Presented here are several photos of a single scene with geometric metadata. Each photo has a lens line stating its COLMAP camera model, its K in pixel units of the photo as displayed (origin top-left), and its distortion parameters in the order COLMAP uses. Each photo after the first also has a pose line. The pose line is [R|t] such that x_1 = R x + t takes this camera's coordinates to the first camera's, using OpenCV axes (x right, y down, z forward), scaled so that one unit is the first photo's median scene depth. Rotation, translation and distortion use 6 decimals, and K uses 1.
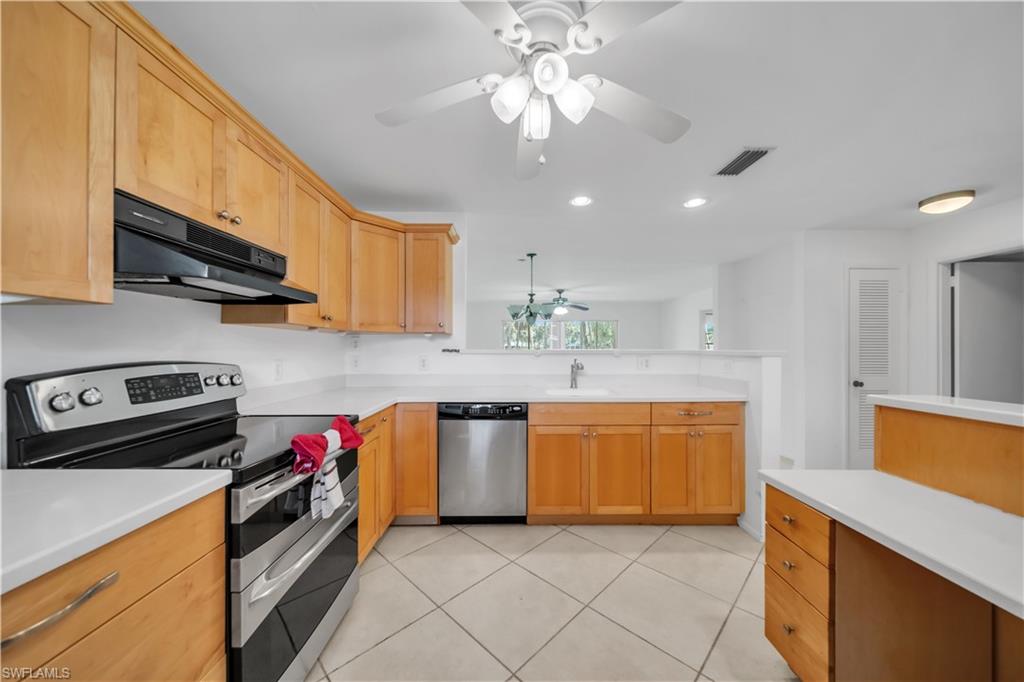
lens RADIAL K [[354.4, 0, 512.7], [0, 354.4, 346.6], [0, 0, 1]] dist [0.000239, -0.000324]
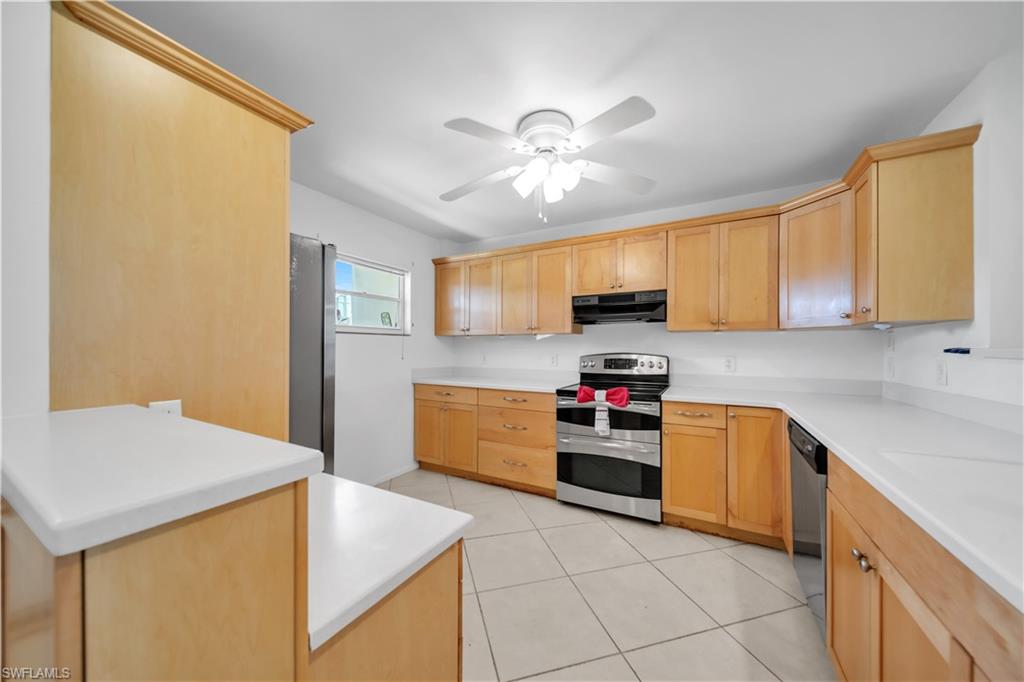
lens RADIAL K [[354.4, 0, 512.7], [0, 354.4, 346.6], [0, 0, 1]] dist [0.000239, -0.000324]
pose [[-0.501811, -0.005127, -0.864962, 0.786149], [0.001706, 0.999975, -0.006917, 0.009377], [0.864975, -0.004946, -0.501790, 0.888340]]
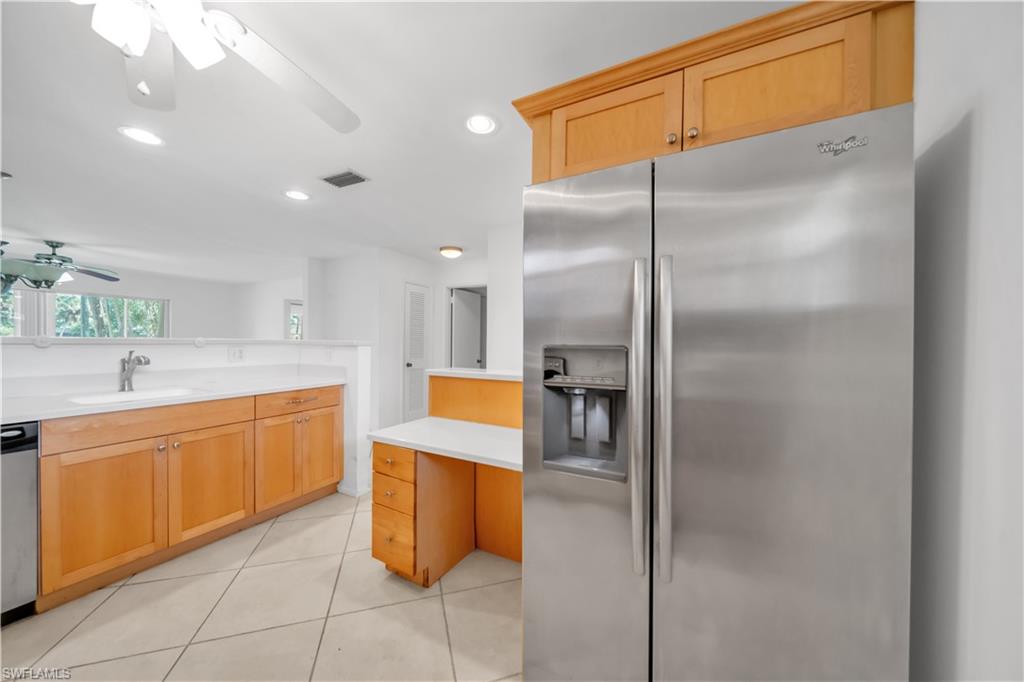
lens RADIAL K [[355.1, 0, 512.0], [0, 355.1, 341.0], [0, 0, 1]] dist [0.000308, -0.000050]
pose [[0.467881, 0.005798, 0.883772, -0.125247], [-0.016040, 0.999869, 0.001932, 0.001247], [-0.883646, -0.015080, 0.467913, -0.037860]]
